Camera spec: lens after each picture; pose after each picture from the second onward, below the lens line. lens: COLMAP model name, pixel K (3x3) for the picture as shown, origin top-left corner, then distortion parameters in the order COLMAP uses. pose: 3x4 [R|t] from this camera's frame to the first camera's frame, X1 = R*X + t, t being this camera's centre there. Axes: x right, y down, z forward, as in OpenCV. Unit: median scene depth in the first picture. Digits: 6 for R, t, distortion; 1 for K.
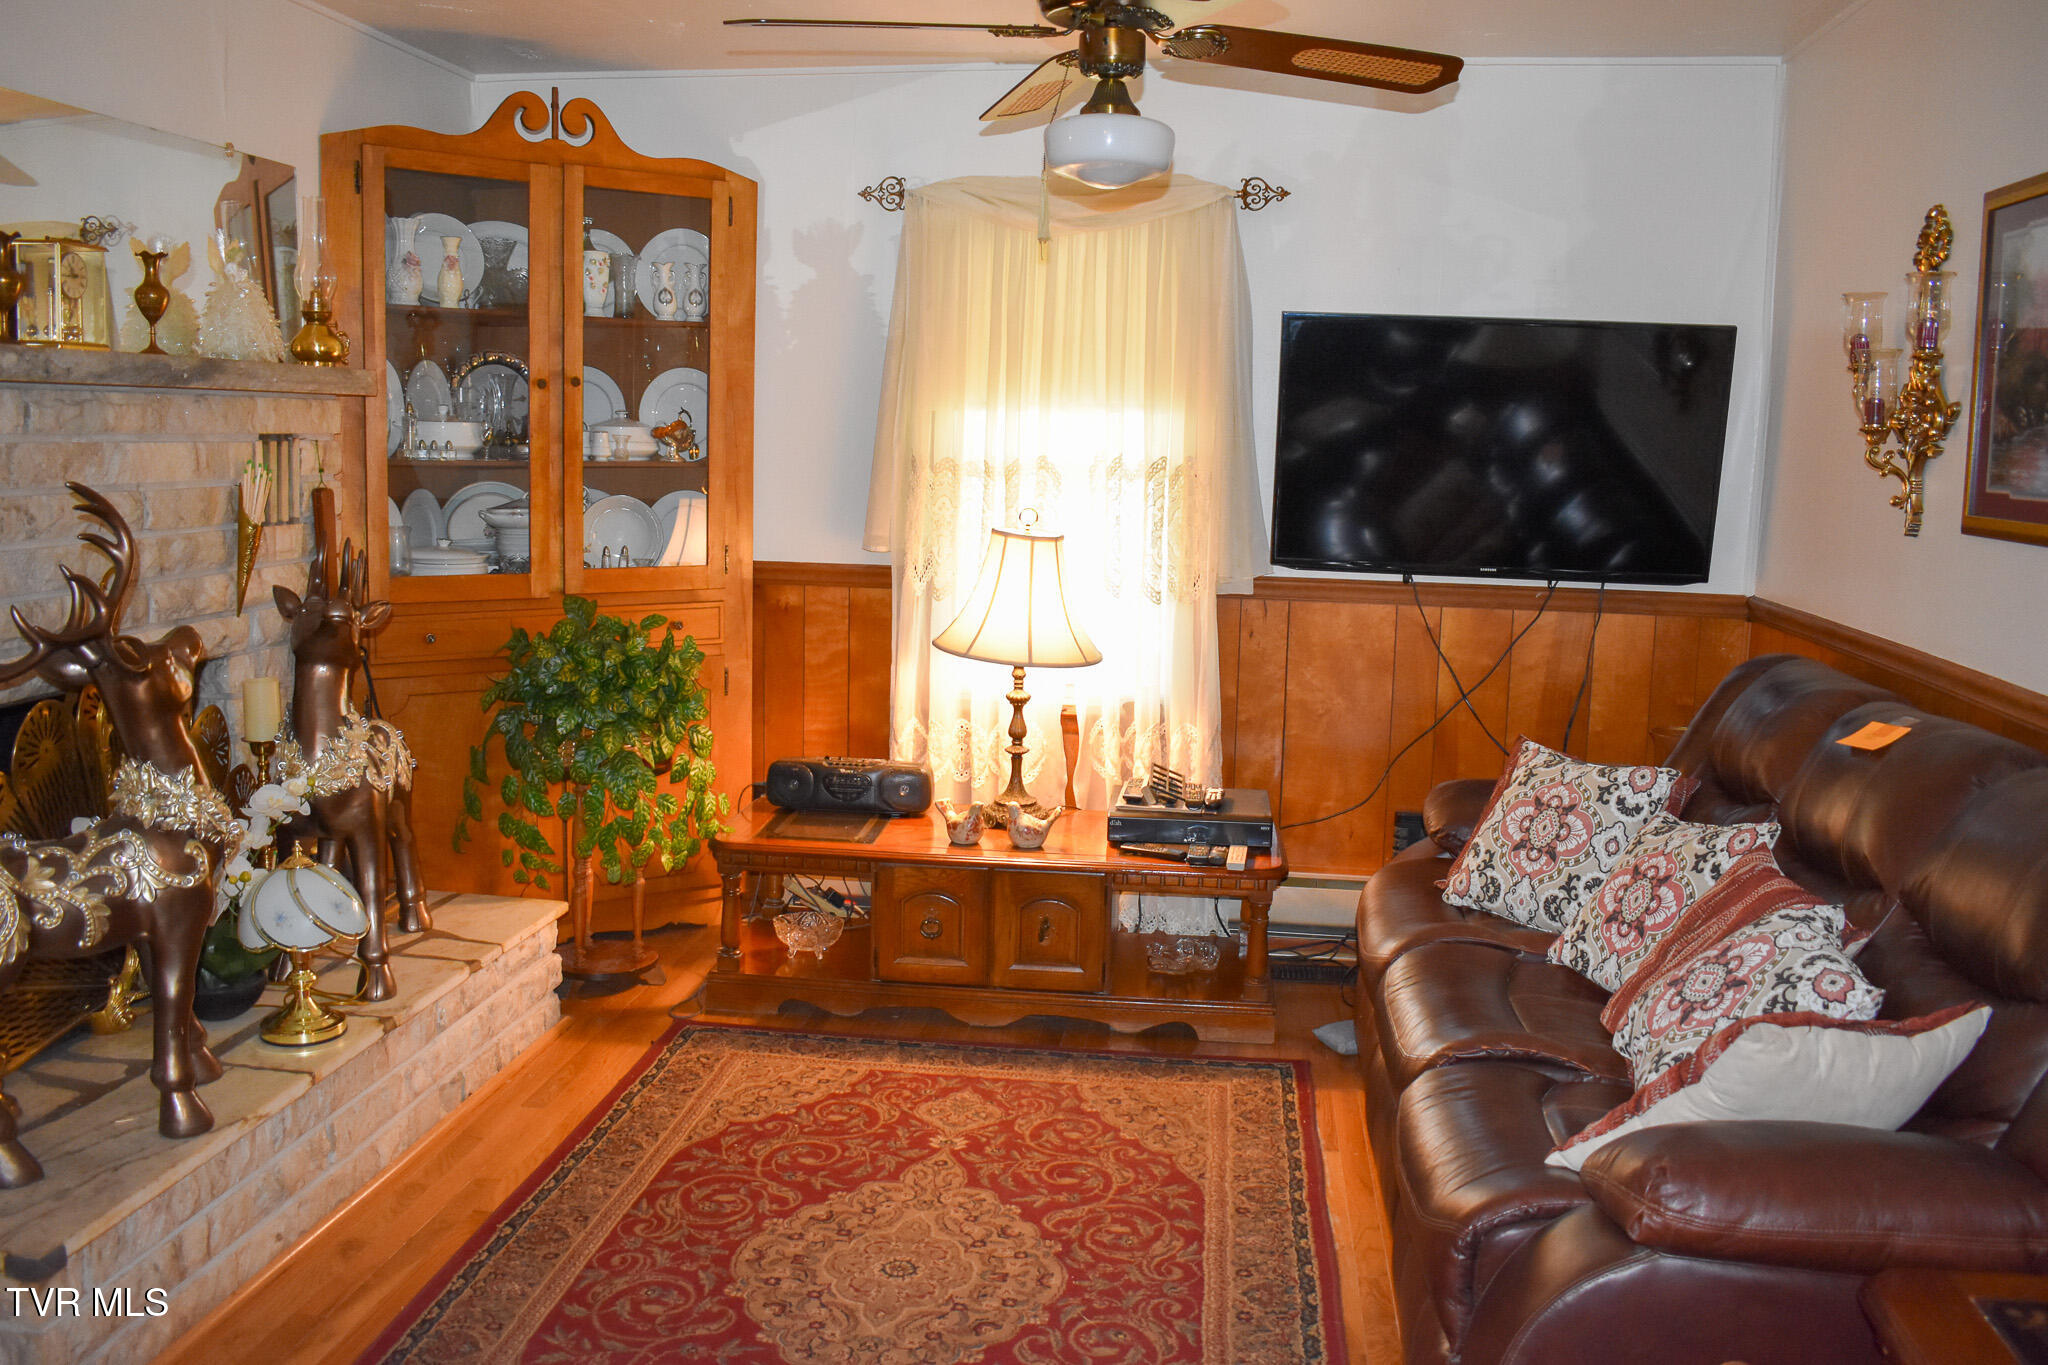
lens RADIAL K [[1711.5, 0, 1024.0], [0, 1711.5, 682.5], [0, 0, 1]] dist [-0.100648, 0.017904]
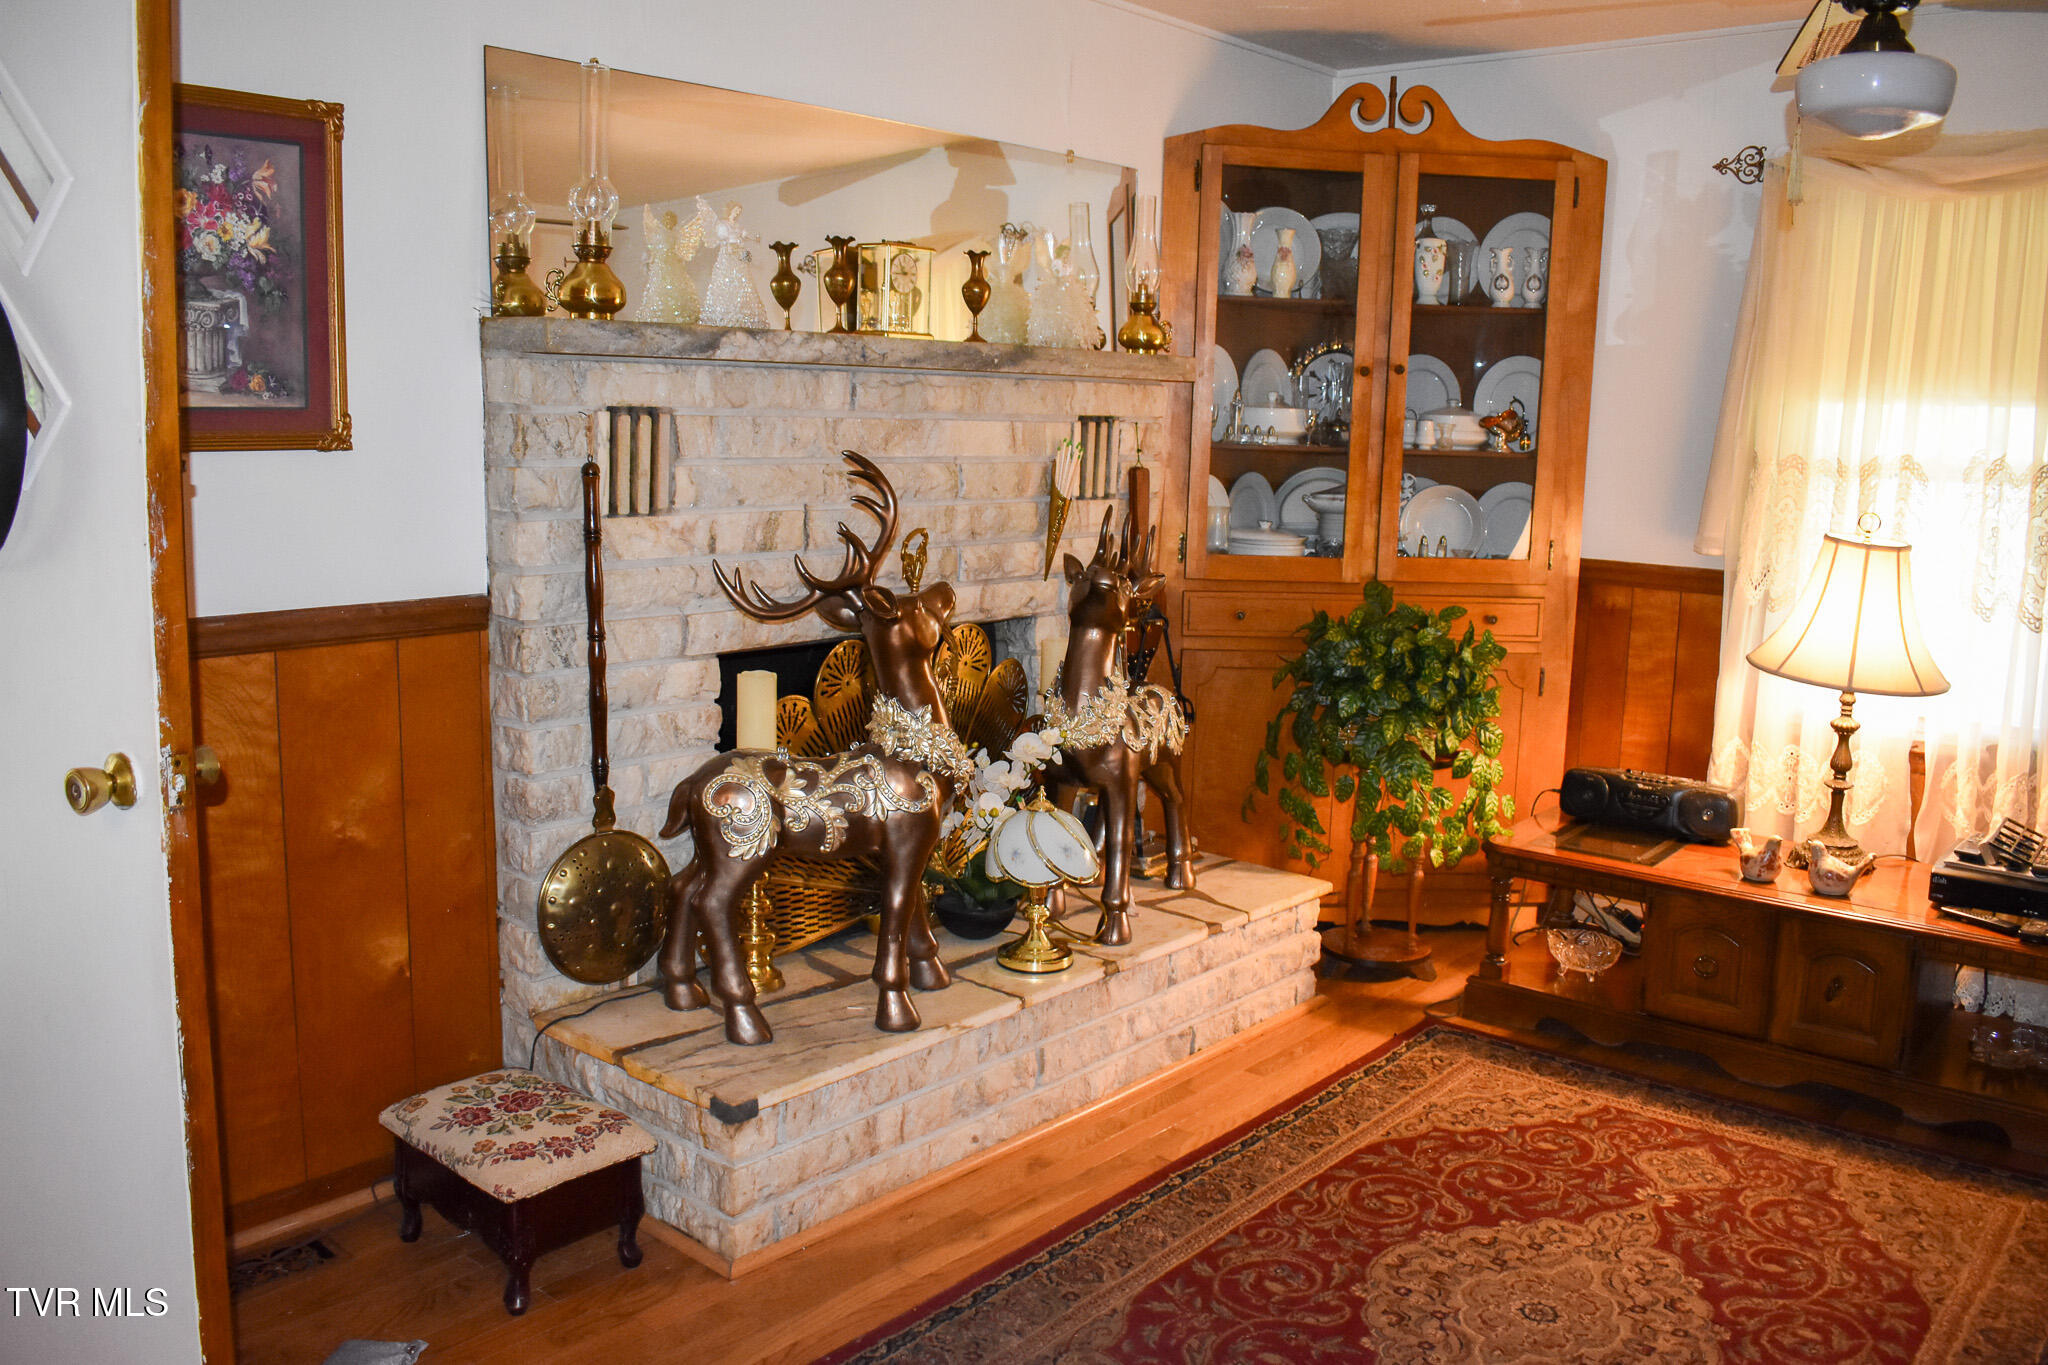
lens RADIAL K [[1711.5, 0, 1024.0], [0, 1711.5, 682.5], [0, 0, 1]] dist [-0.100648, 0.017904]
pose [[0.834361, 0.083742, -0.544820, 0.128575], [-0.083426, 0.996191, 0.025359, -0.000066], [0.544868, 0.024293, 0.838170, 0.048051]]
